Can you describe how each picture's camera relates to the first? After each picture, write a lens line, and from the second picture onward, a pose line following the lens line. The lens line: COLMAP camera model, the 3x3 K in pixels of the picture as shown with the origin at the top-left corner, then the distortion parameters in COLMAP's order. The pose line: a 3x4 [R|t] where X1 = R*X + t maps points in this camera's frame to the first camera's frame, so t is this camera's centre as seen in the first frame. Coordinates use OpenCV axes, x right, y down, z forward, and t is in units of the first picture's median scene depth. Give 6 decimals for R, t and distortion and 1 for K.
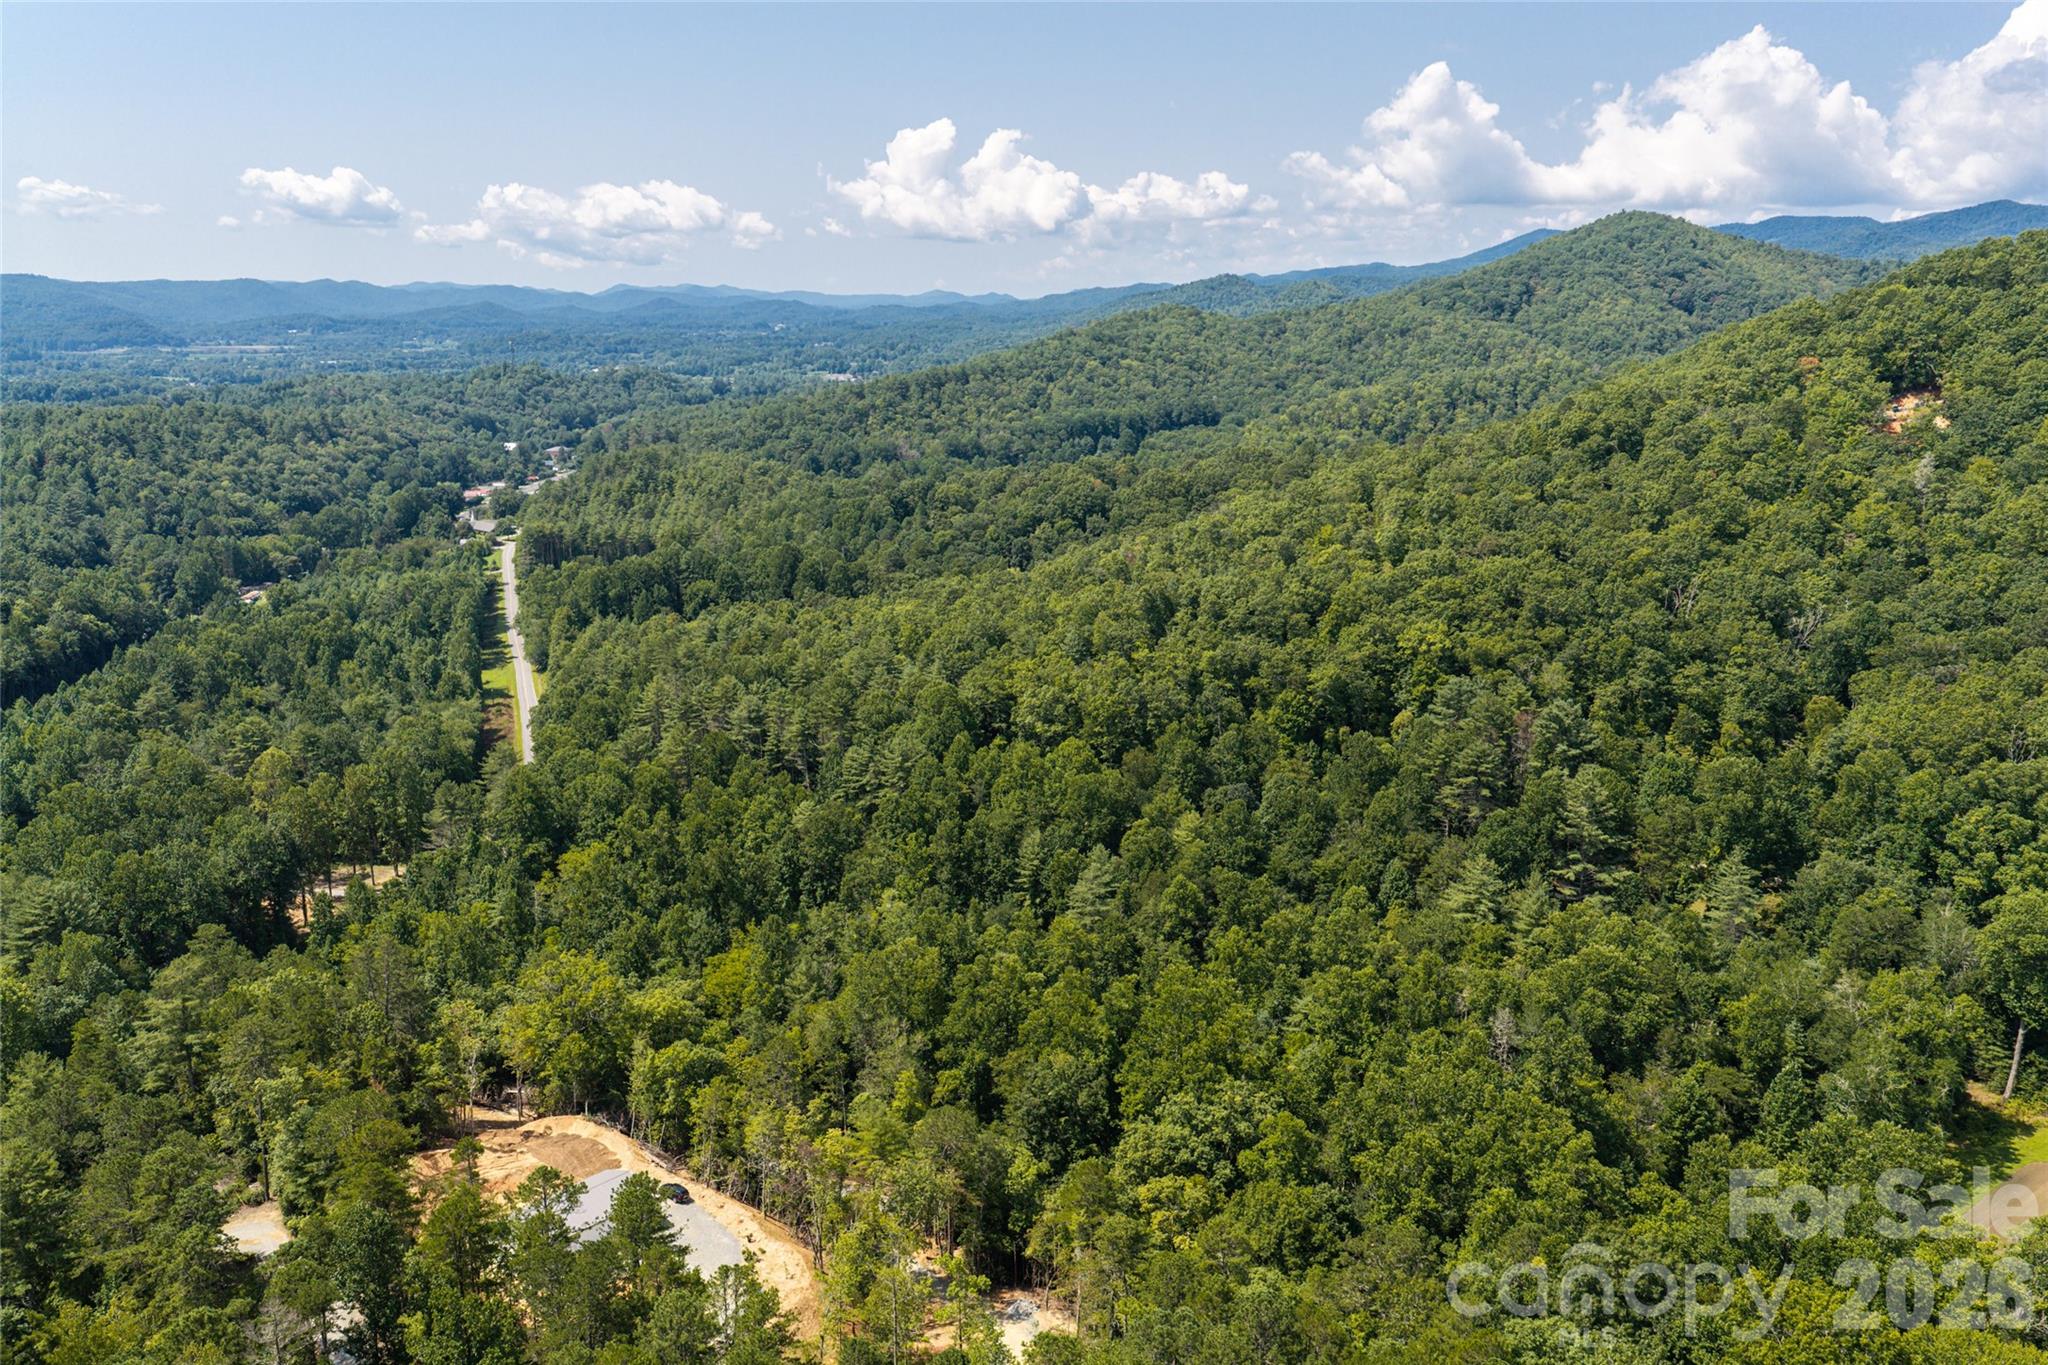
lens RADIAL K [[1691.4, 0, 1036.0], [0, 1691.4, 672.3], [0, 0, 1]] dist [0.016532, -0.050624]
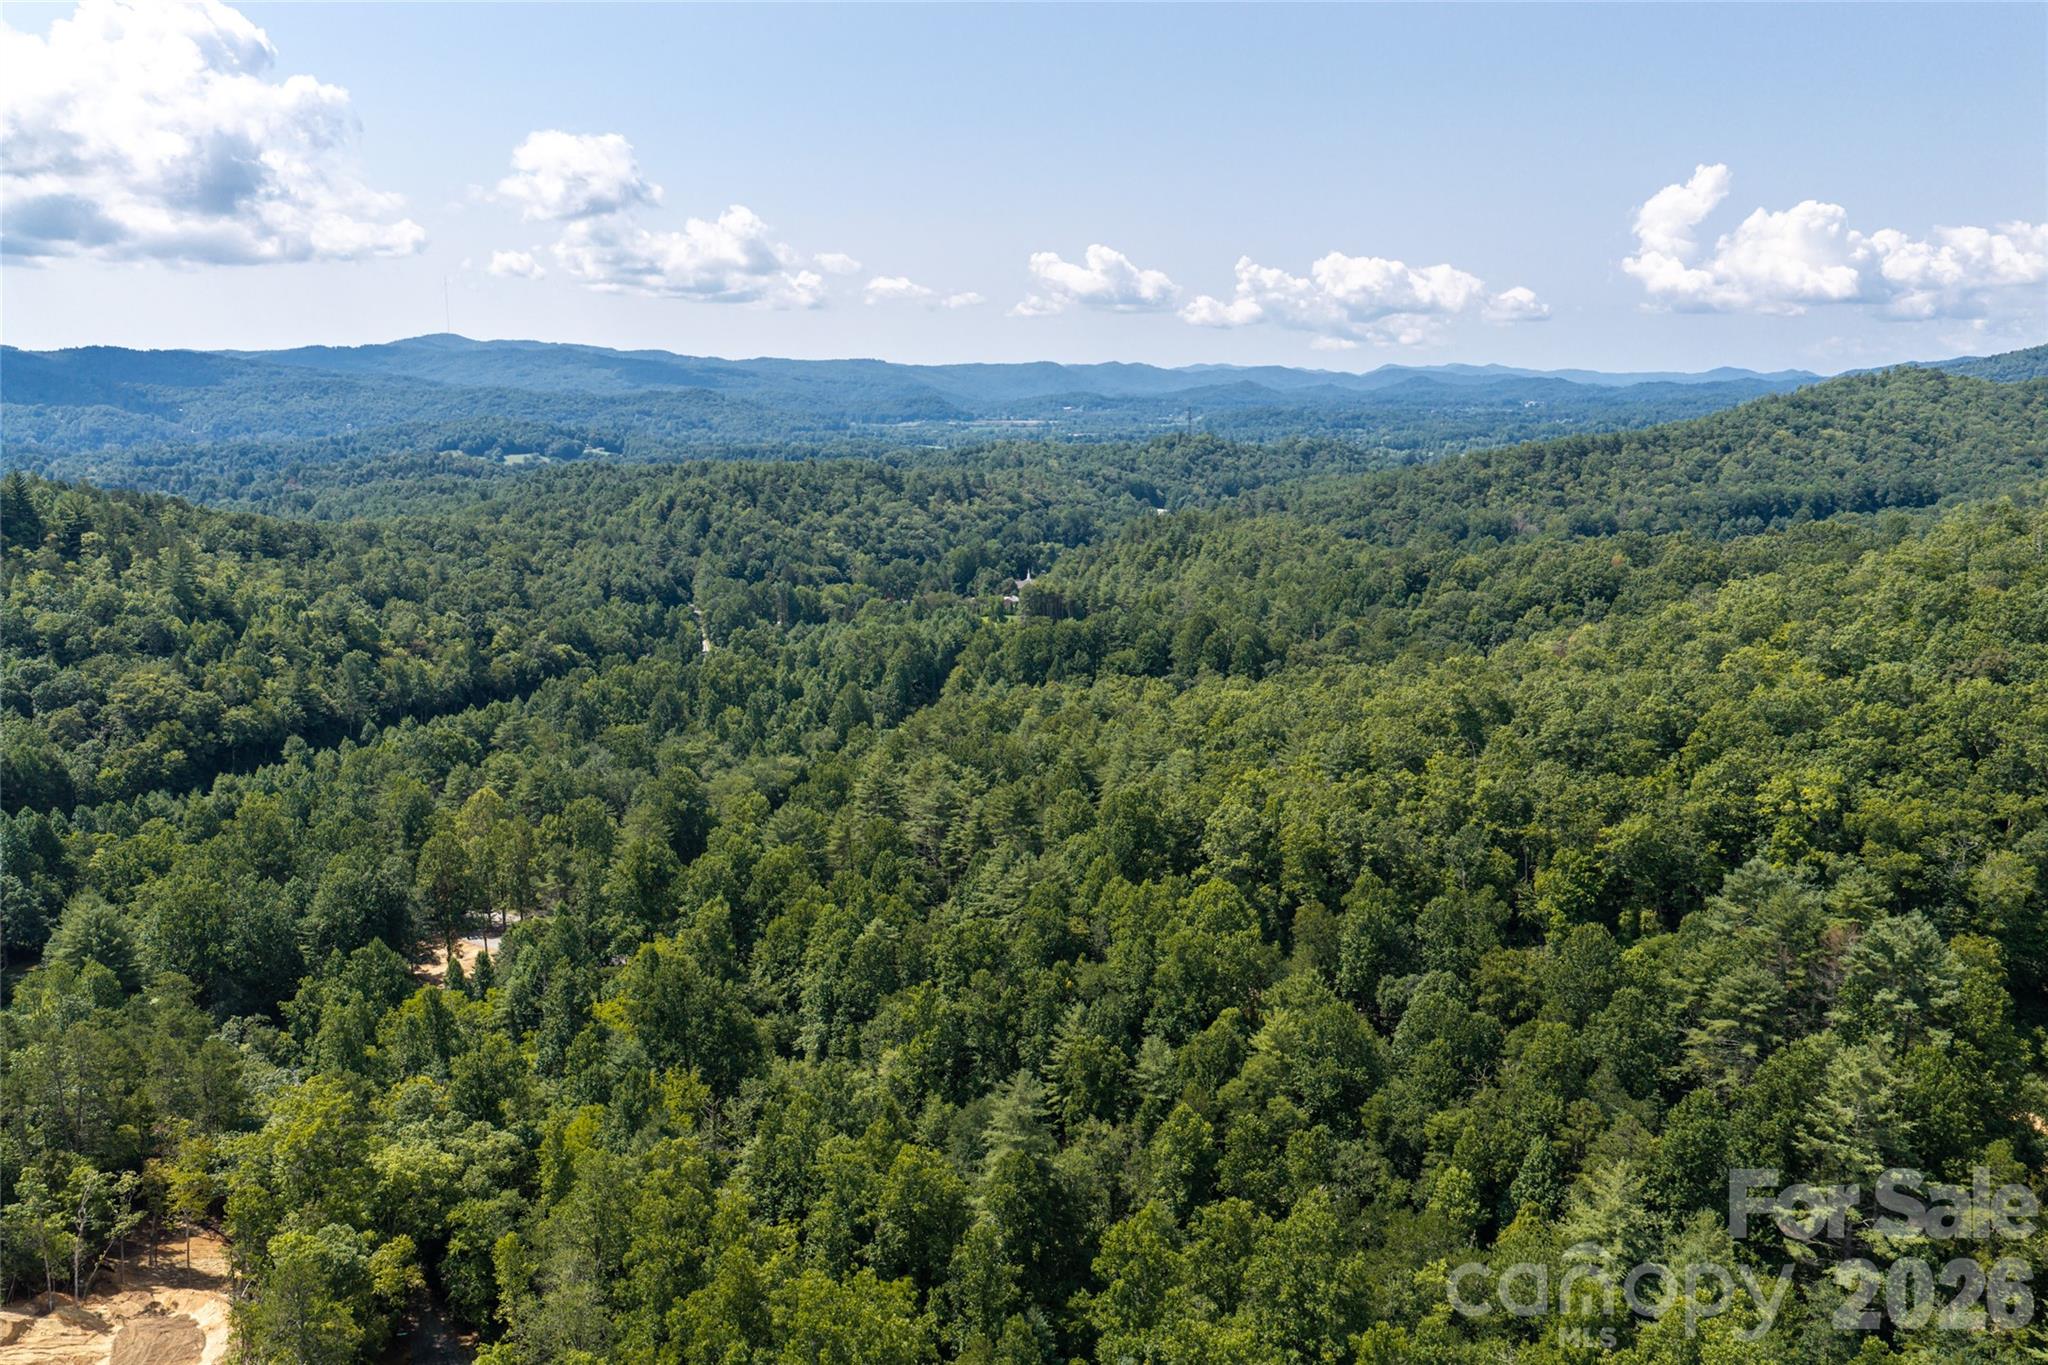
lens RADIAL K [[1691.4, 0, 1026.4], [0, 1691.4, 683.2], [0, 0, 1]] dist [0.016532, -0.050624]
pose [[0.900329, 0.071501, -0.429297, 0.065939], [-0.088589, 0.995869, -0.019924, -0.006206], [0.426099, 0.055969, 0.902944, 0.074418]]
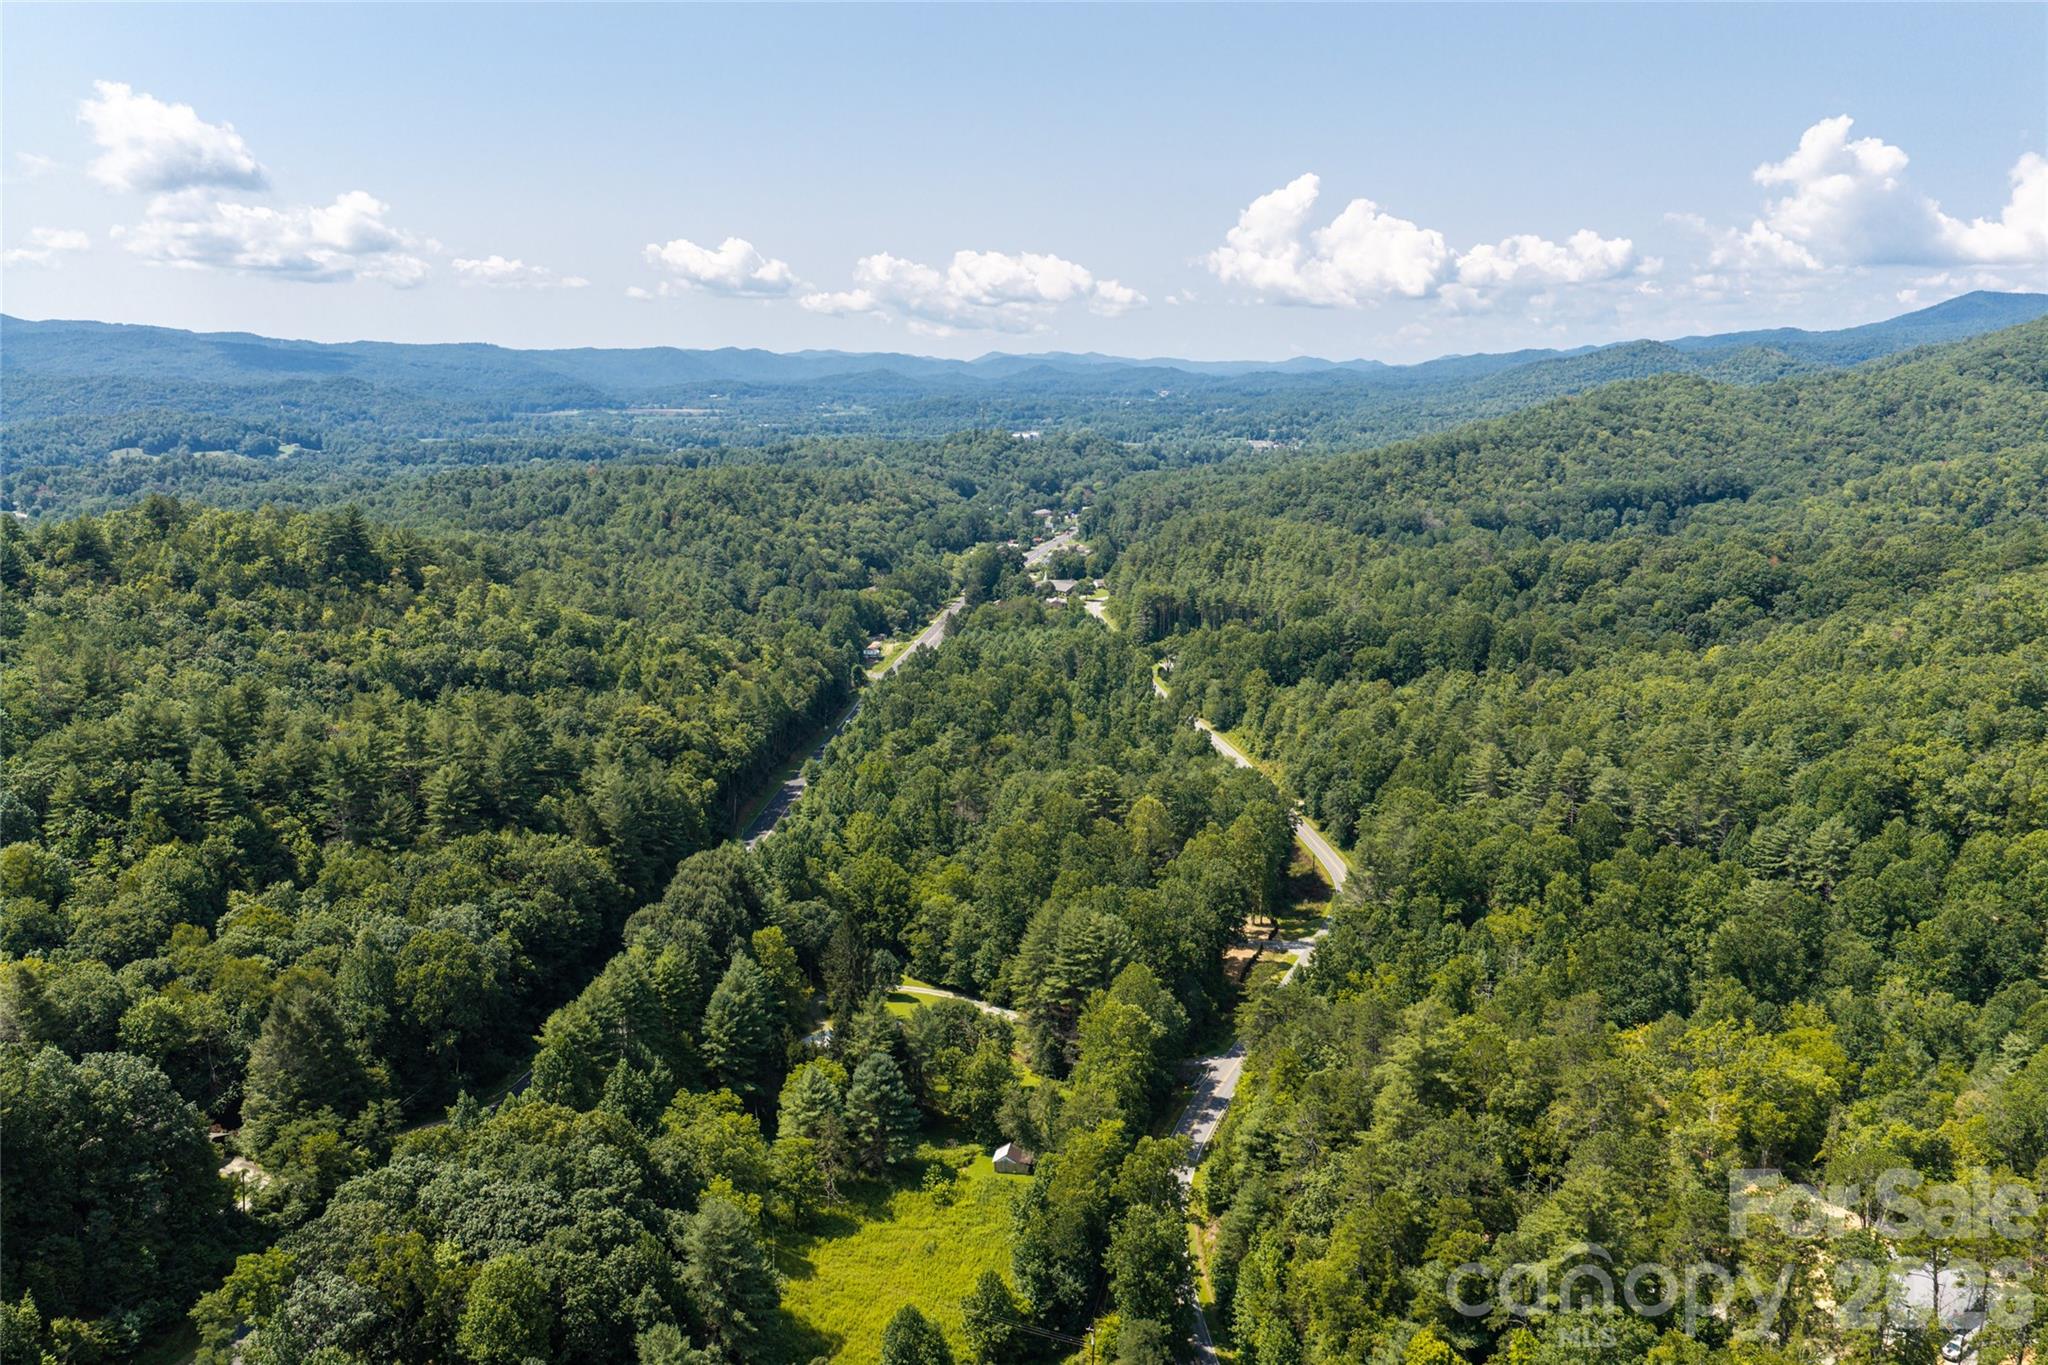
lens RADIAL K [[1691.4, 0, 1020.8], [0, 1691.4, 696.9], [0, 0, 1]] dist [0.016532, -0.050624]
pose [[0.978087, 0.039275, -0.204460, -0.089955], [-0.044035, 0.998853, -0.018786, 0.001721], [0.203488, 0.027378, 0.978695, -0.016661]]
